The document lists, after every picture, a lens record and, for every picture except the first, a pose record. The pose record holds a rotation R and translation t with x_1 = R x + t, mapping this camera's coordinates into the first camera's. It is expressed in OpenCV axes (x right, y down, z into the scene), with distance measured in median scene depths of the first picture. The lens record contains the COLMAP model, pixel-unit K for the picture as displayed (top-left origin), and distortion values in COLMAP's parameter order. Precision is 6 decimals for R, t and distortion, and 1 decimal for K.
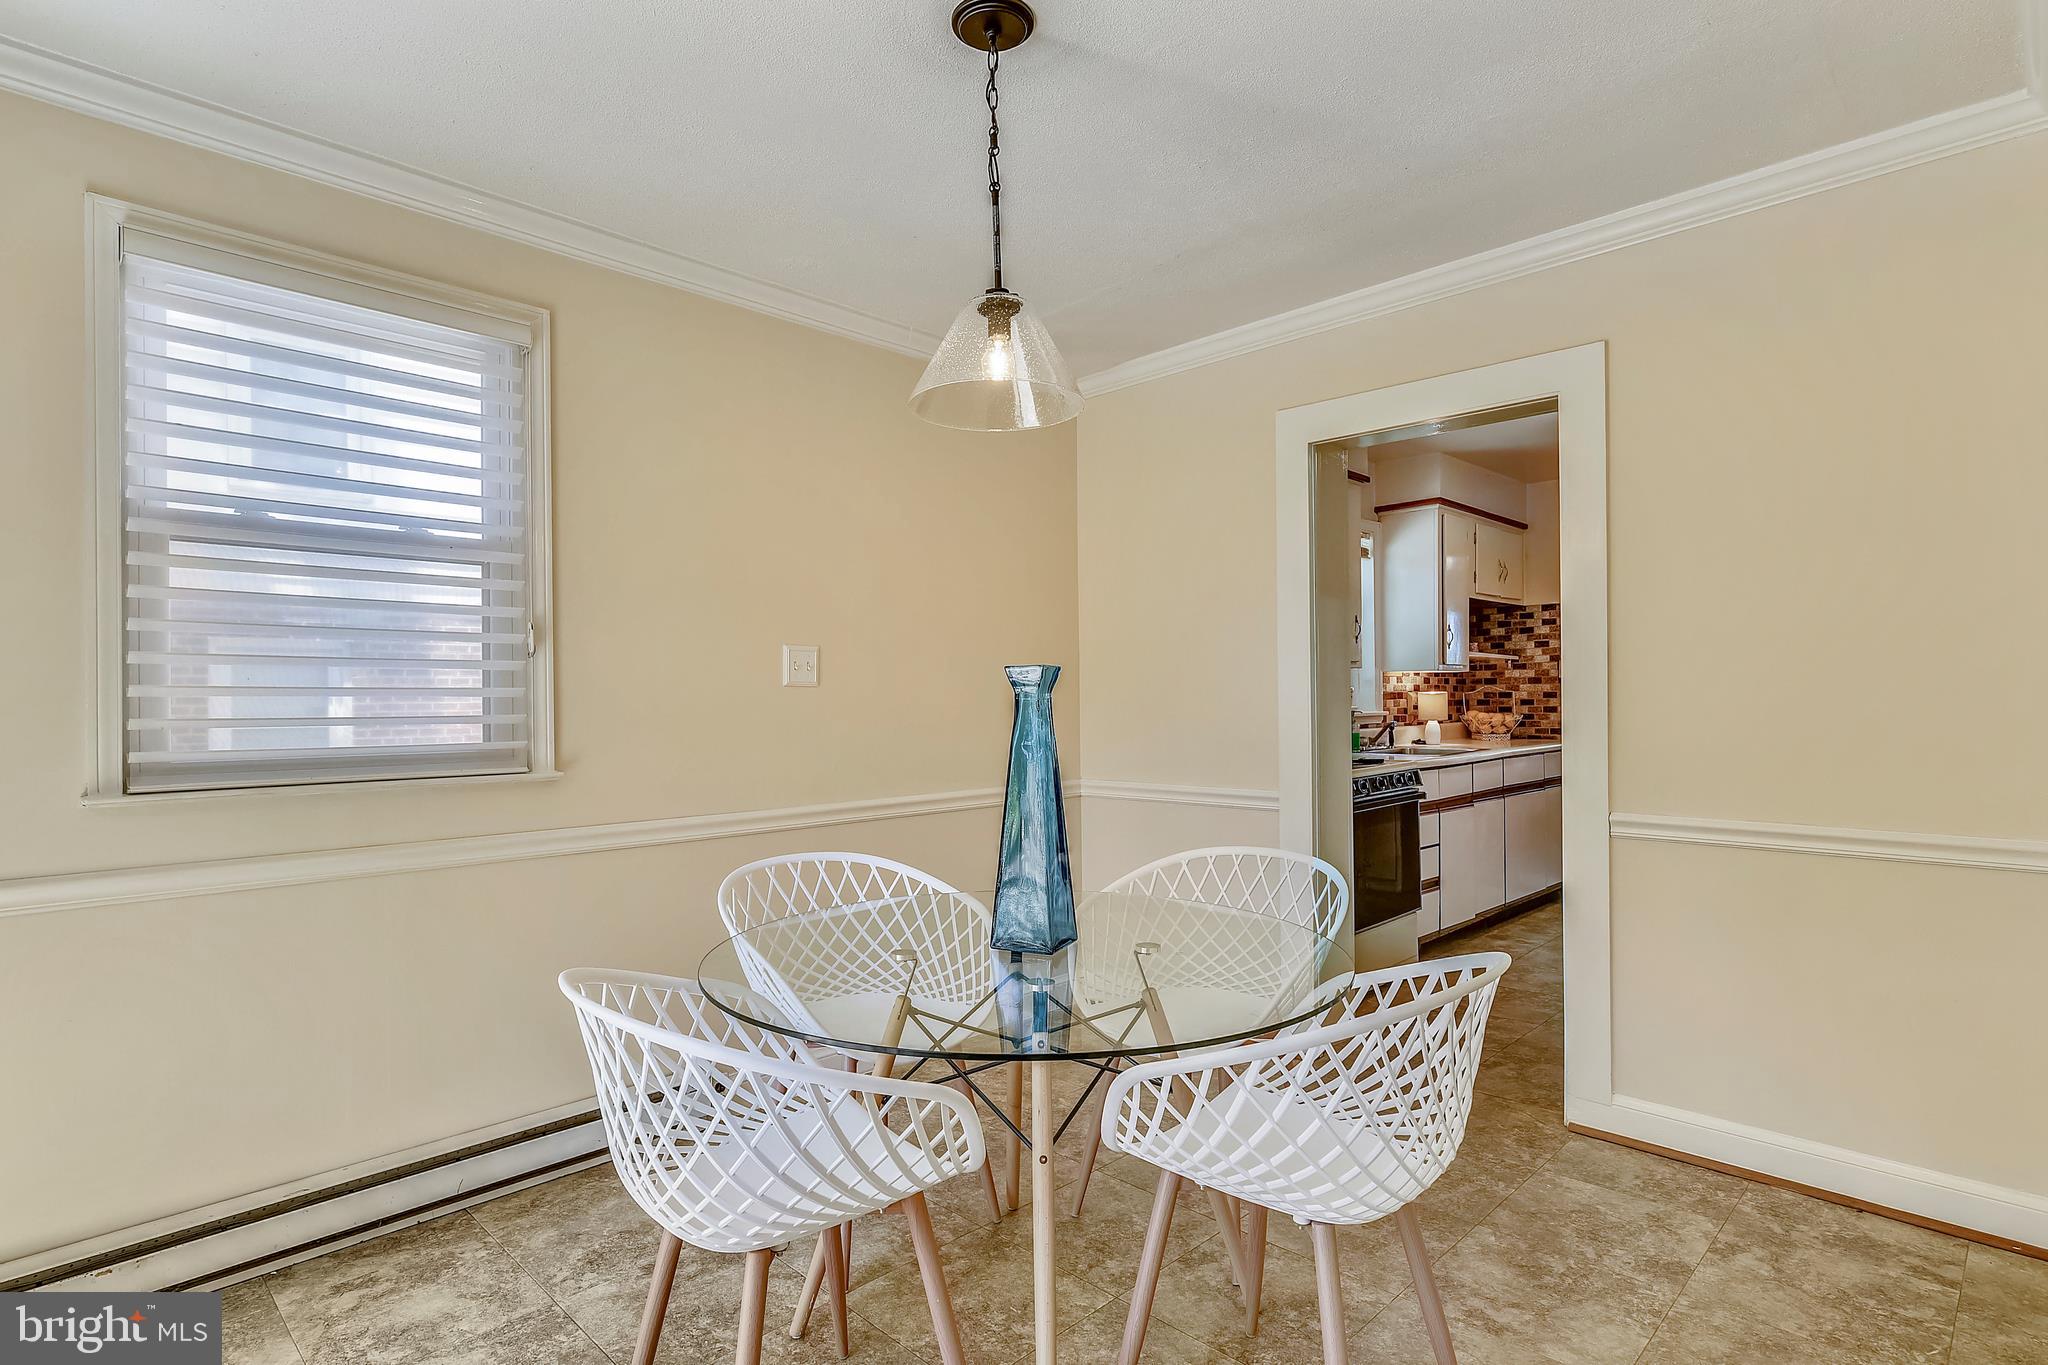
lens RADIAL K [[1027.5, 0, 973.3], [0, 1027.5, 716.7], [0, 0, 1]] dist [-0.045319, 0.017867]
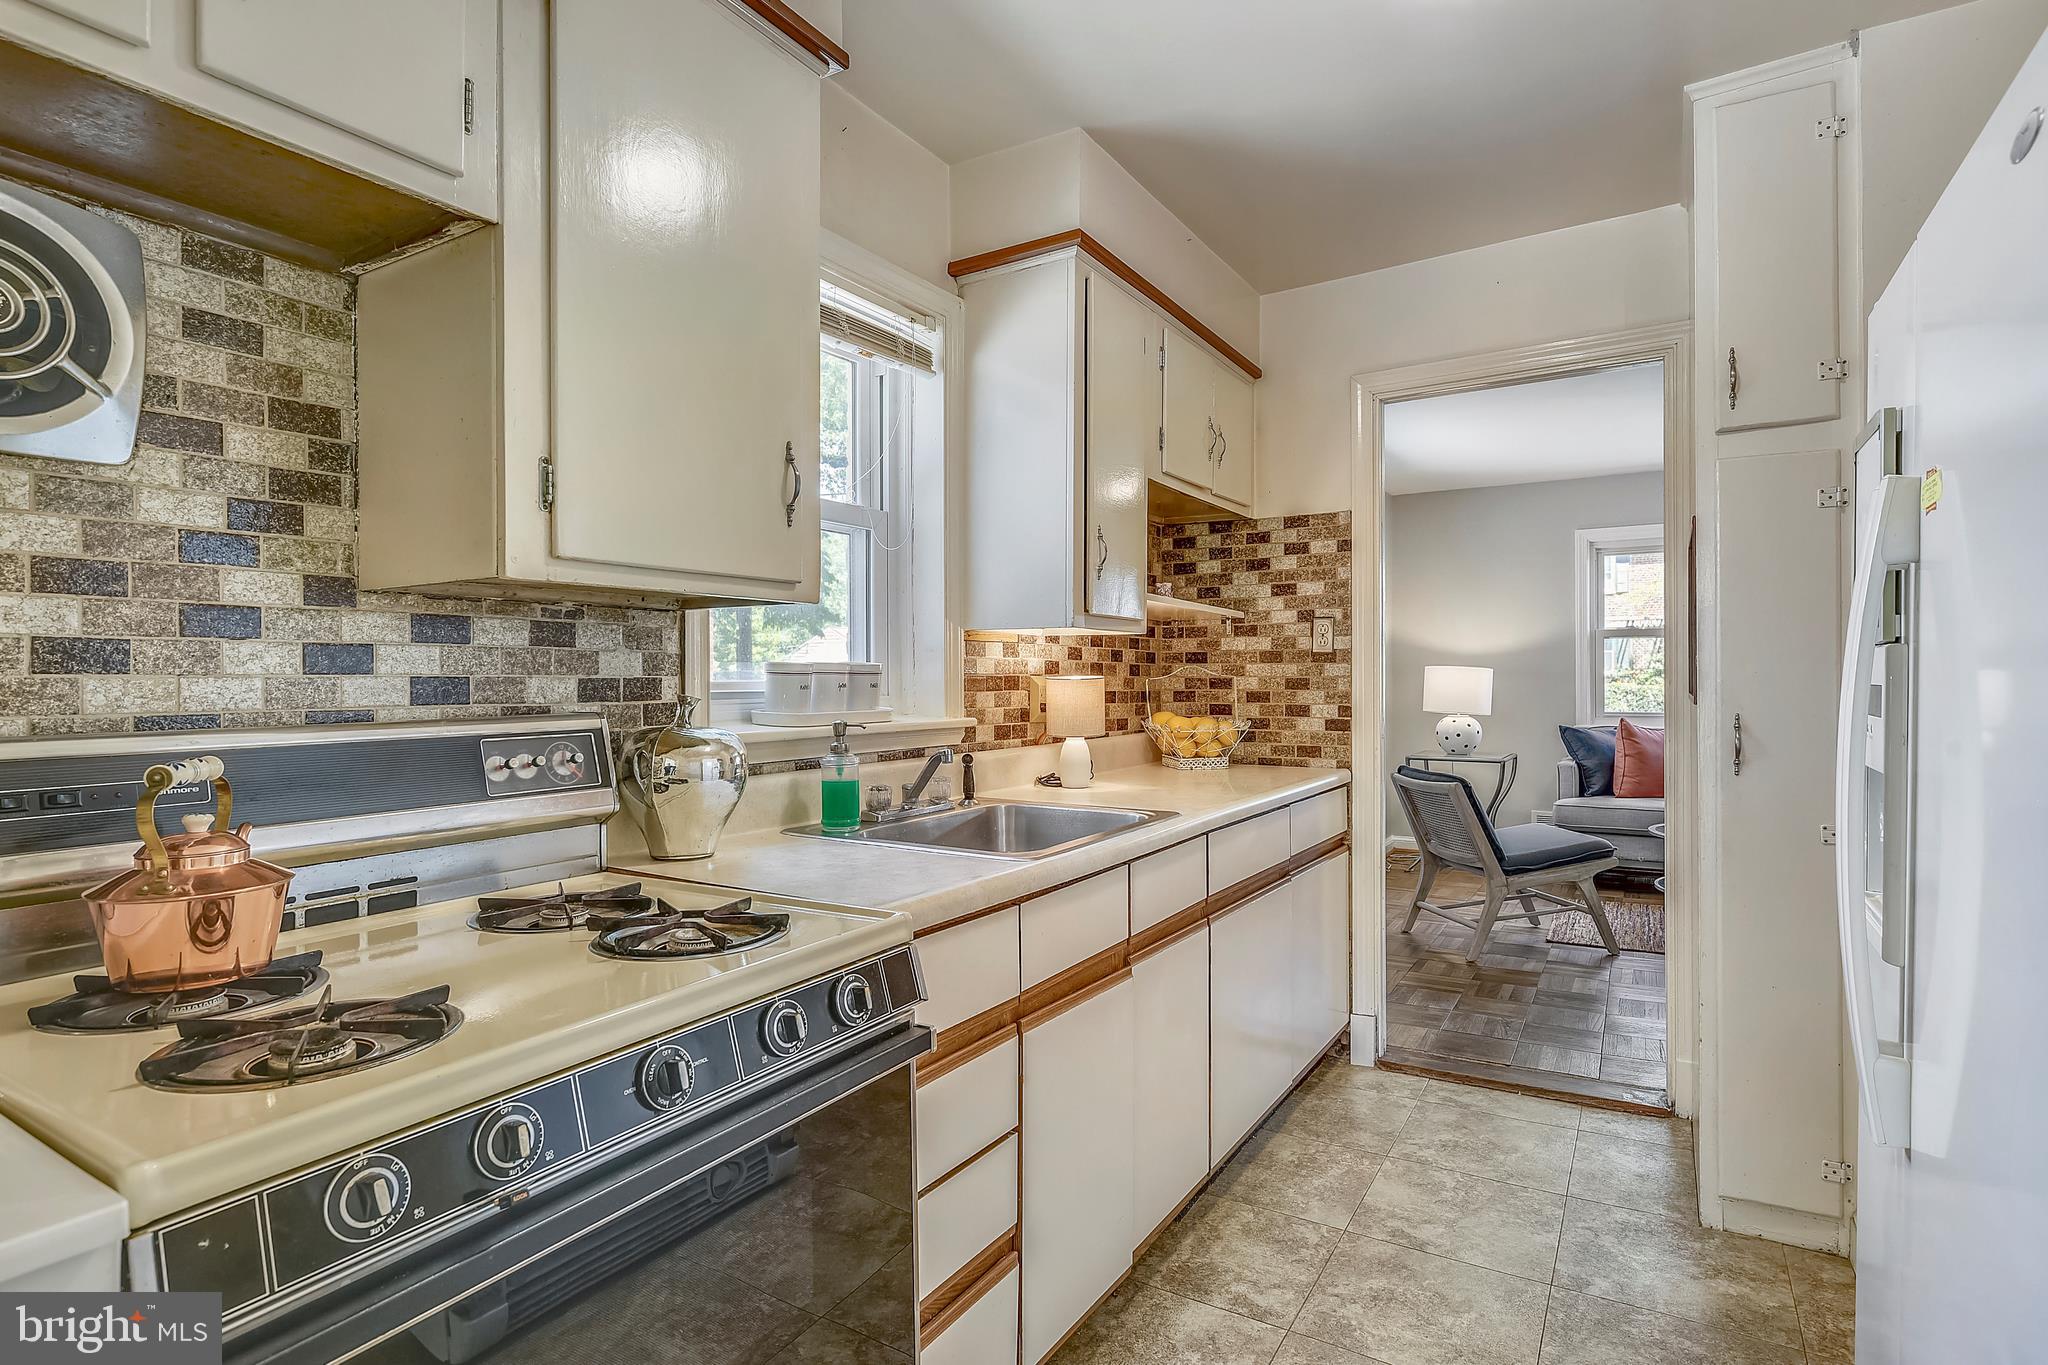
lens RADIAL K [[1027.5, 0, 973.3], [0, 1027.5, 716.7], [0, 0, 1]] dist [-0.045319, 0.017867]
pose [[0.972513, 0.000304, 0.232849, 0.271979], [-0.003760, 0.999889, 0.014397, -0.011012], [-0.232819, -0.014877, 0.972406, 0.506502]]
